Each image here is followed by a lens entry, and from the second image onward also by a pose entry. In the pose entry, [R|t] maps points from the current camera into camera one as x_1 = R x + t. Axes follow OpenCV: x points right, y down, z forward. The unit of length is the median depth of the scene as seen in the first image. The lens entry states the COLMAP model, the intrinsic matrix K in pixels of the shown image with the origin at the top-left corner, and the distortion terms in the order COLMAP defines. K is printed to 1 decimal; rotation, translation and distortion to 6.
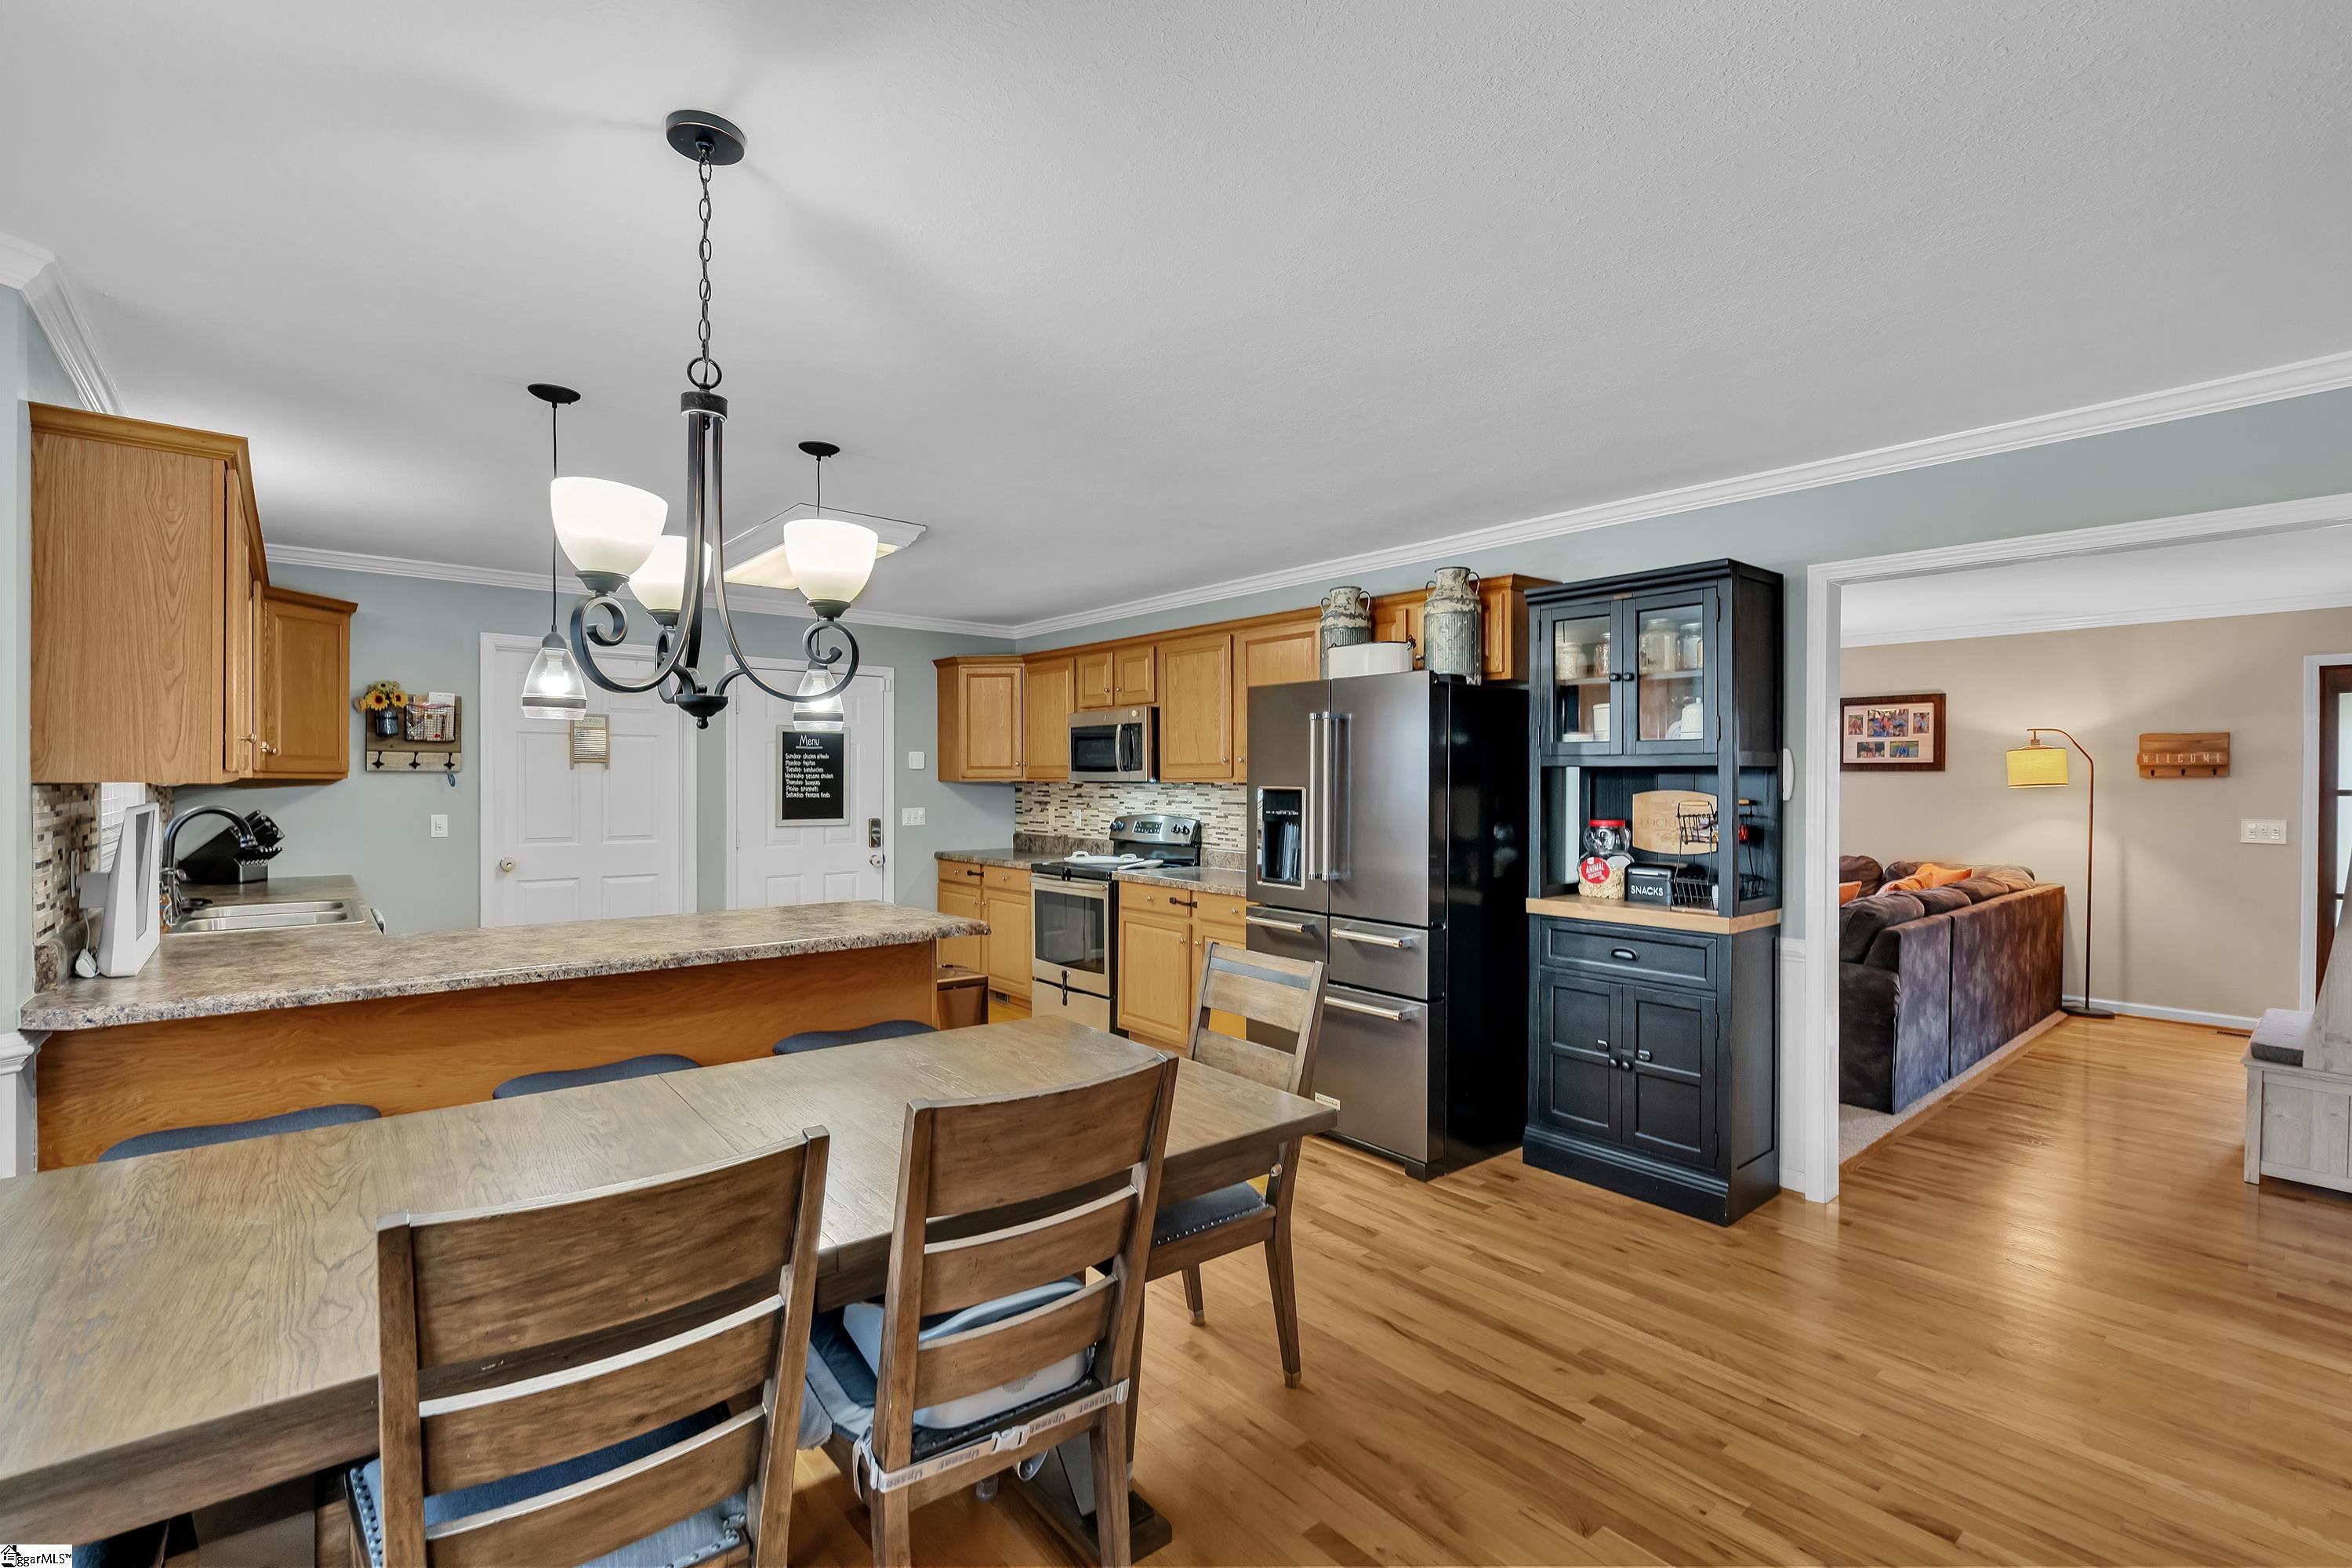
lens RADIAL K [[1058.8, 0, 1169.5], [0, 1058.8, 780.1], [0, 0, 1]] dist [-0.003892, -0.000296]
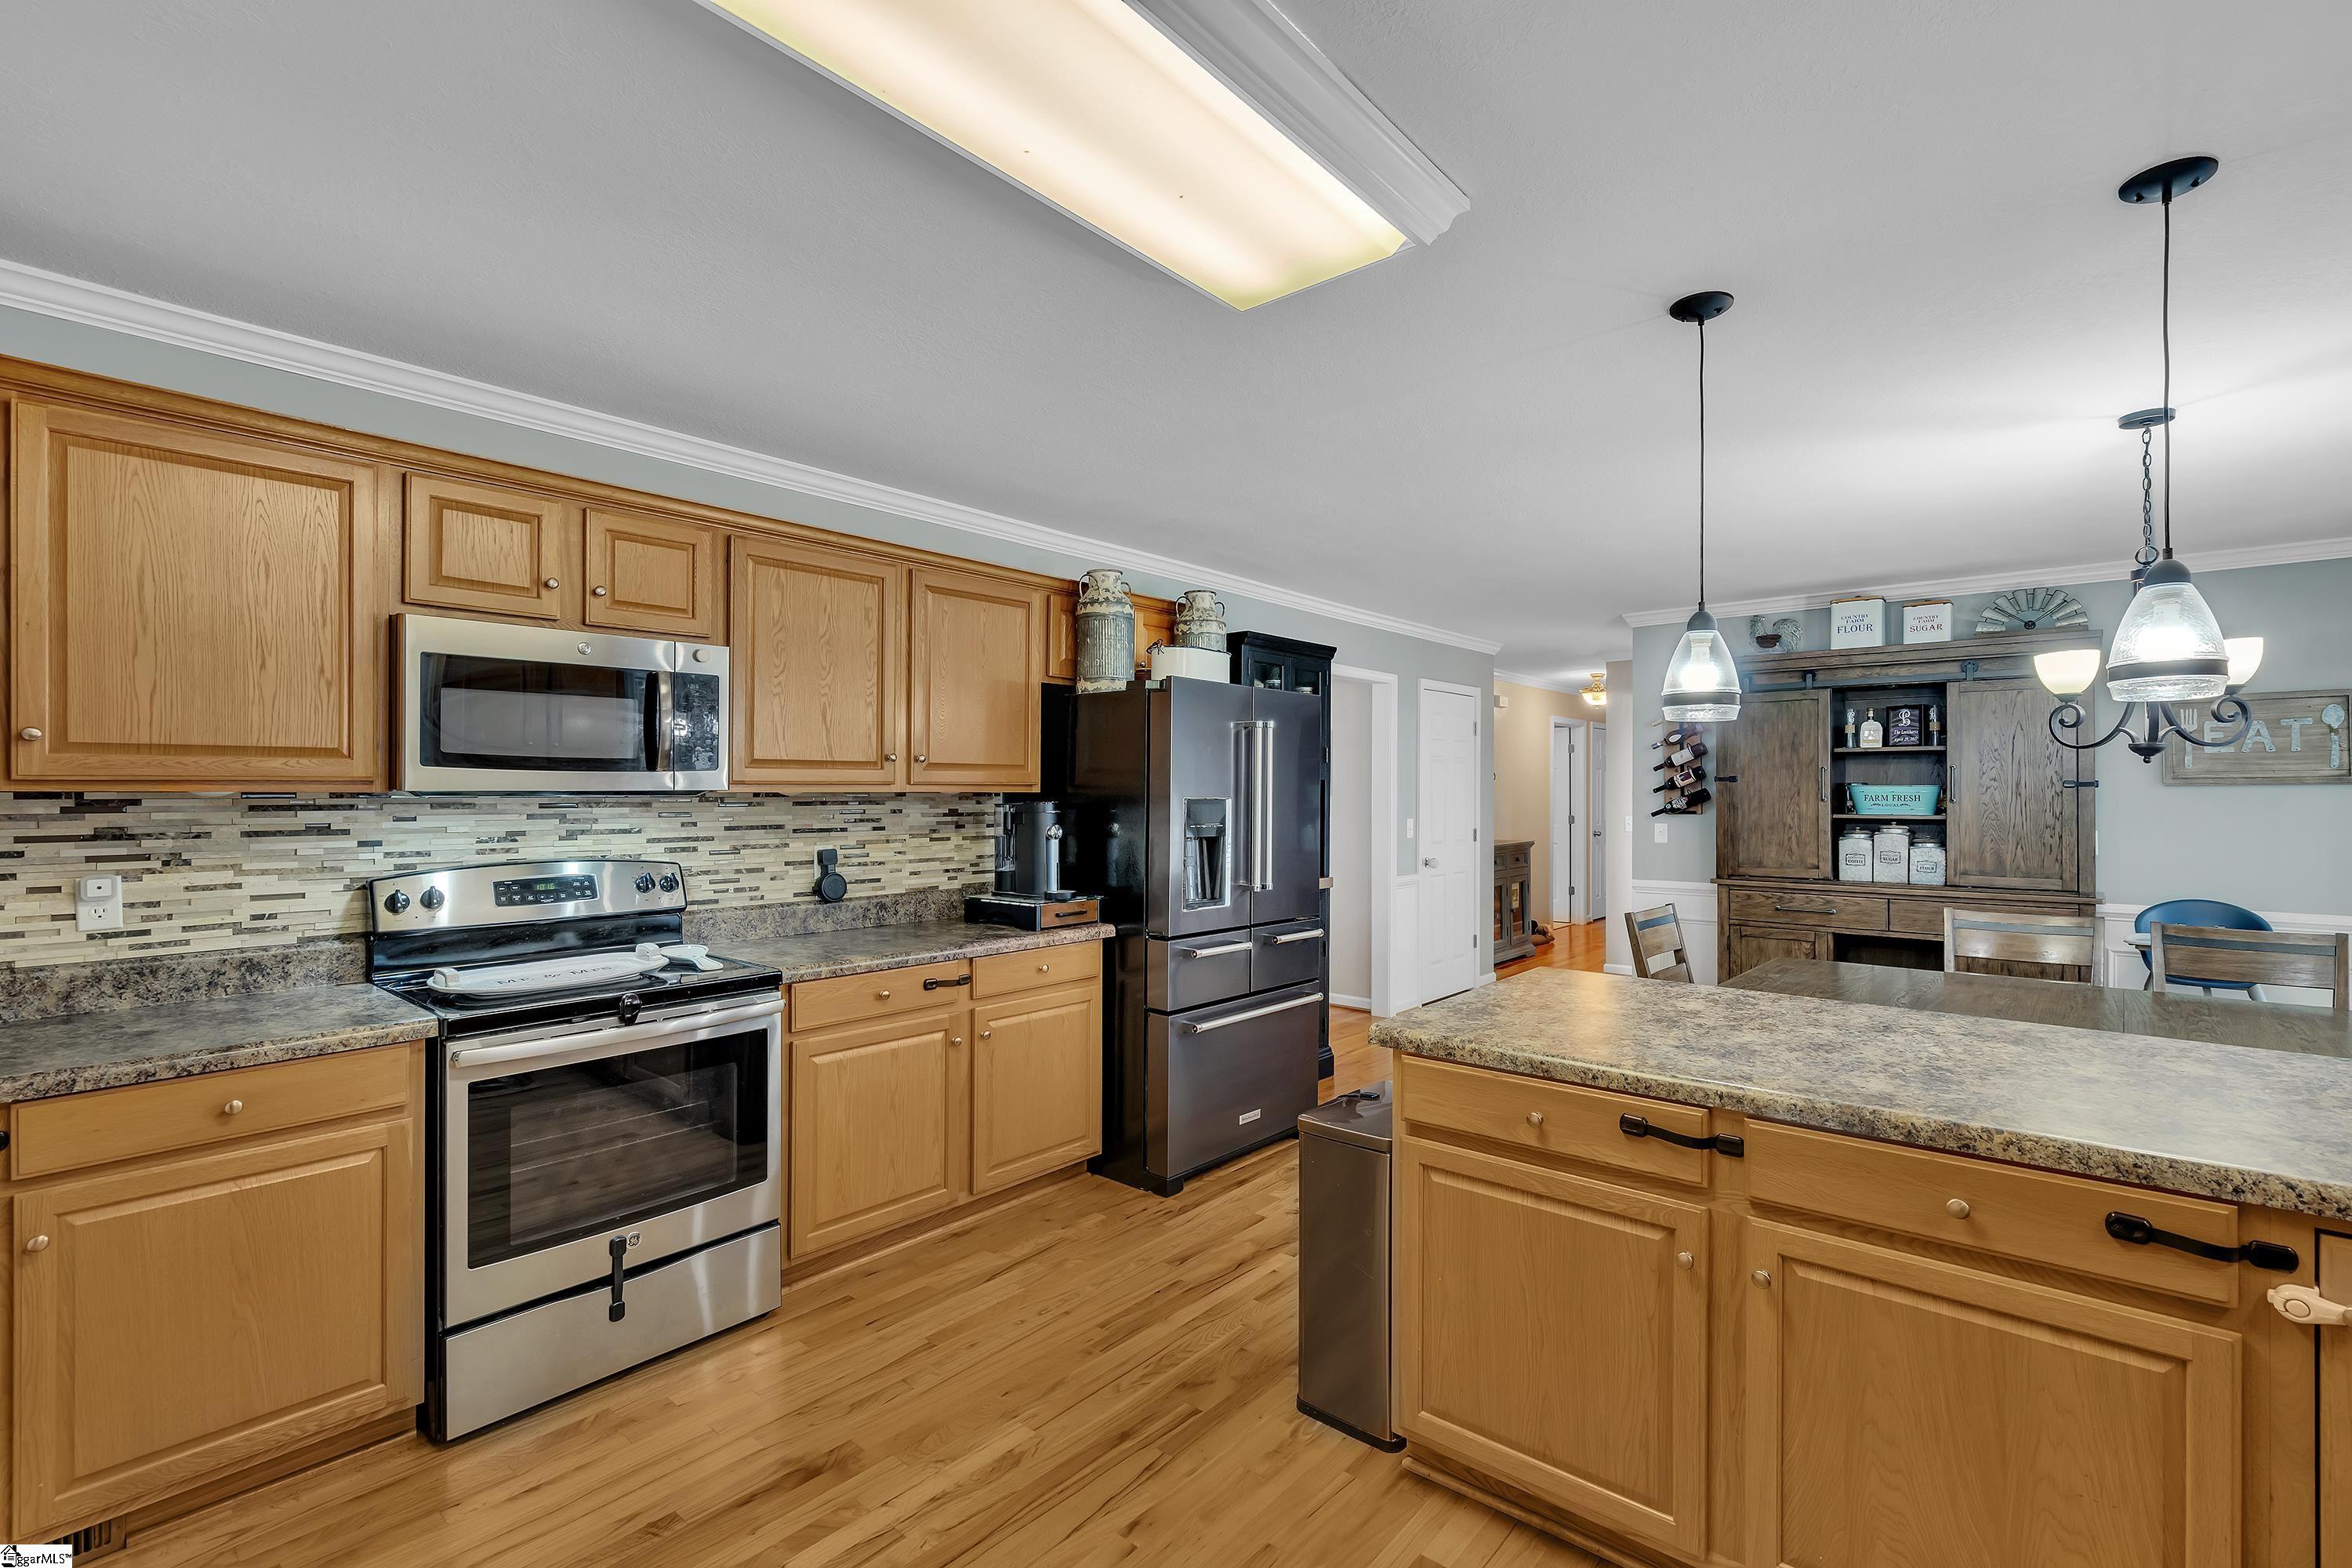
lens RADIAL K [[1058.8, 0, 1186.1], [0, 1058.8, 784.6], [0, 0, 1]] dist [-0.003892, -0.000296]
pose [[-0.174593, -0.000168, 0.984641, -0.556758], [-0.003367, 0.999994, -0.000427, -0.002601], [-0.984635, -0.003390, -0.174593, 0.850109]]
